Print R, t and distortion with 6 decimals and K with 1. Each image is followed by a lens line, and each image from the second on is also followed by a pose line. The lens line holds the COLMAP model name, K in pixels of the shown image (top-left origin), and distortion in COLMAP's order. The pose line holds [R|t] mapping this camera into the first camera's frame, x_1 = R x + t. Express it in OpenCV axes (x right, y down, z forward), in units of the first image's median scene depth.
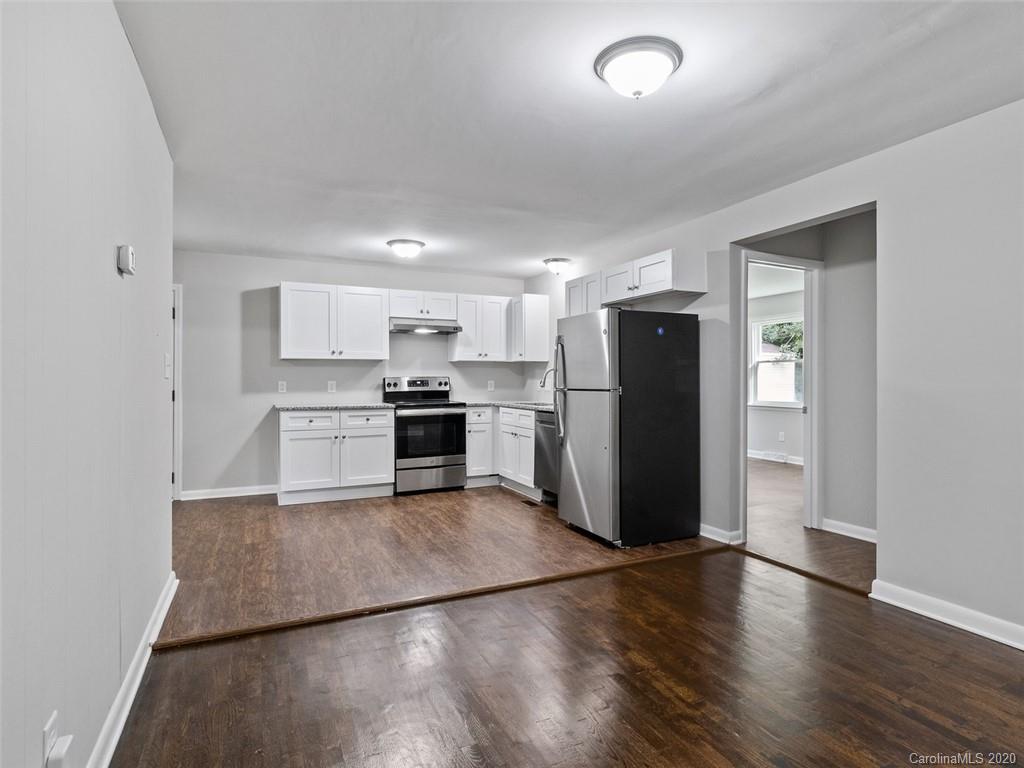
lens RADIAL K [[545.7, 0, 512.0], [0, 545.7, 384.0], [0, 0, 1]] dist [0.003528, 0.000646]
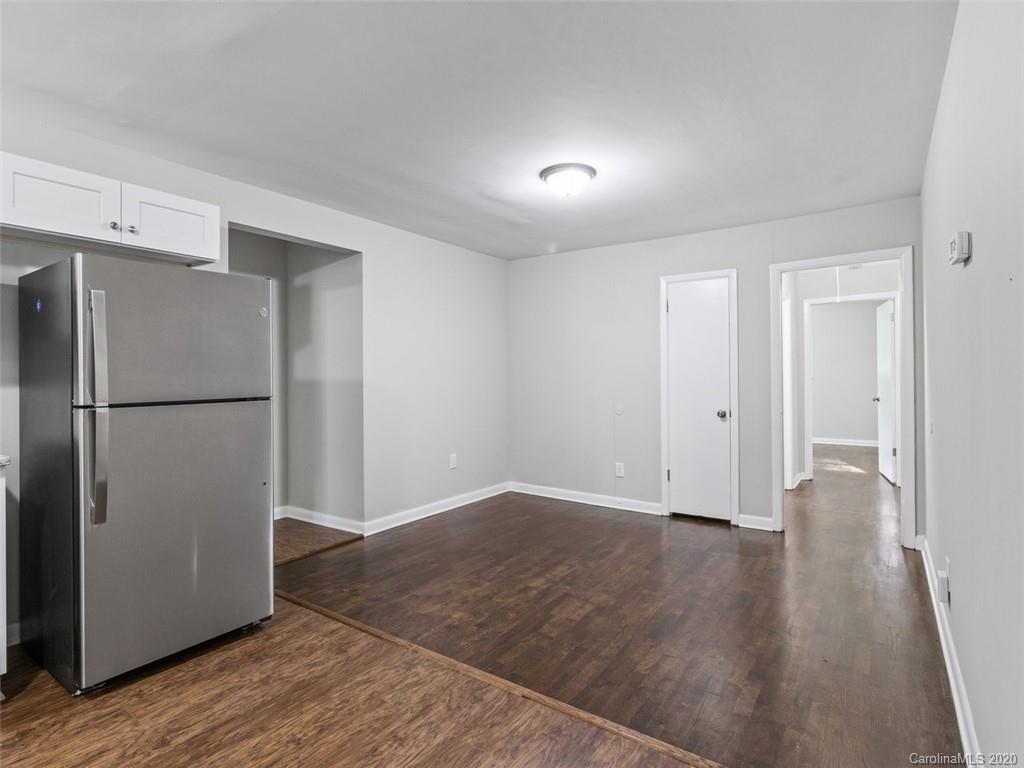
lens RADIAL K [[536.9, 0, 513.6], [0, 536.9, 372.1], [0, 0, 1]] dist [0.001306, 0.000025]
pose [[-0.502725, 0.008829, 0.864401, -0.382659], [0.012222, 0.999920, -0.003106, -0.010285], [-0.864360, 0.009003, -0.502793, 0.723485]]
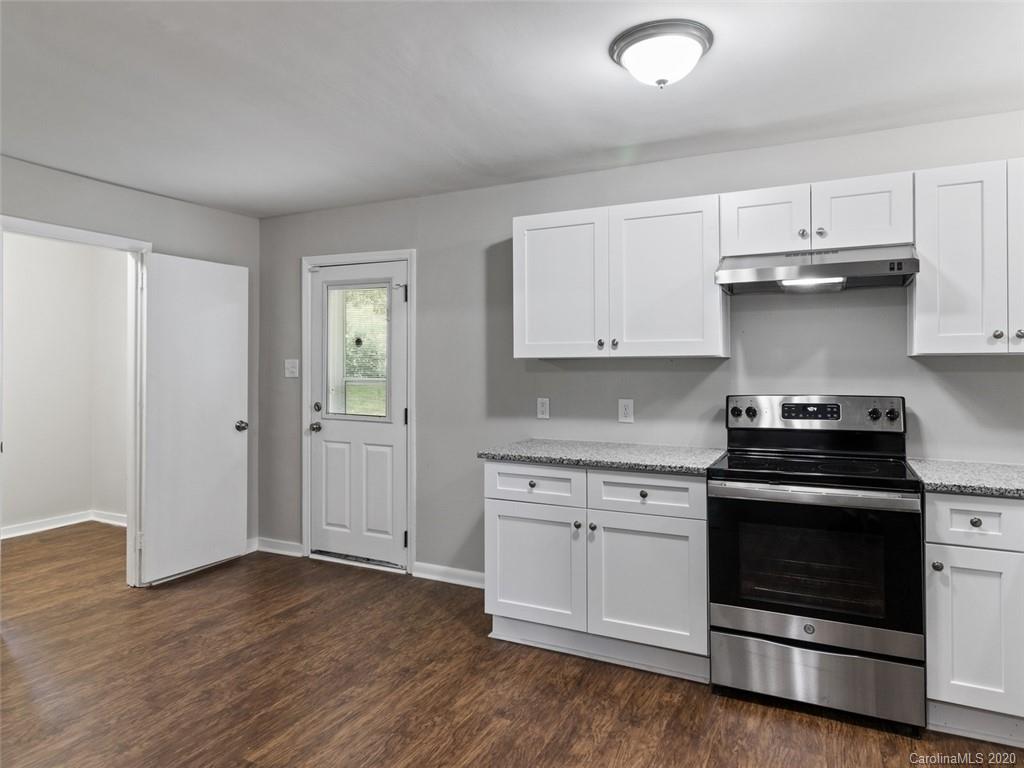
lens RADIAL K [[632.5, 0, 517.3], [0, 632.5, 362.7], [0, 0, 1]] dist [0.003150, 0.000107]
pose [[0.630448, -0.005606, -0.776212, 0.065306], [-0.007132, 0.999890, -0.013014, -0.033129], [0.776199, 0.013740, 0.630338, 0.585304]]
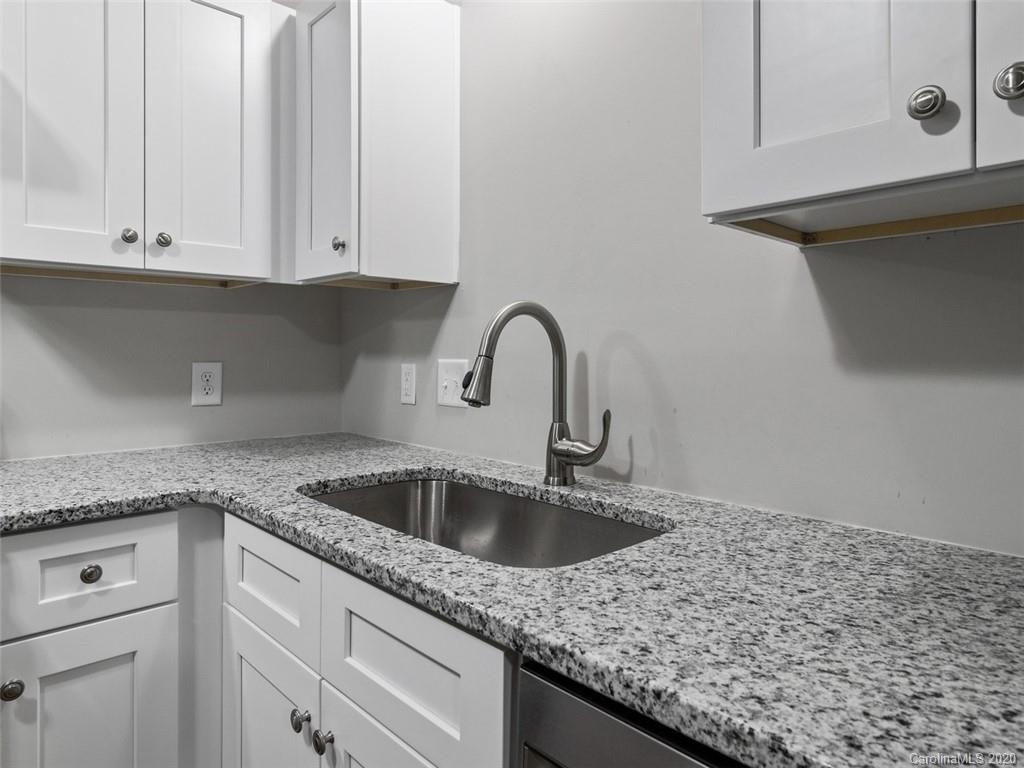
lens RADIAL K [[641.5, 0, 510.7], [0, 641.5, 348.8], [0, 0, 1]] dist [0.002972, 0.000142]
pose [[0.949639, 0.002270, 0.313337, 0.001025], [0.002200, 0.999901, -0.013913, -0.010205], [-0.313338, 0.013902, 0.949540, 0.820150]]
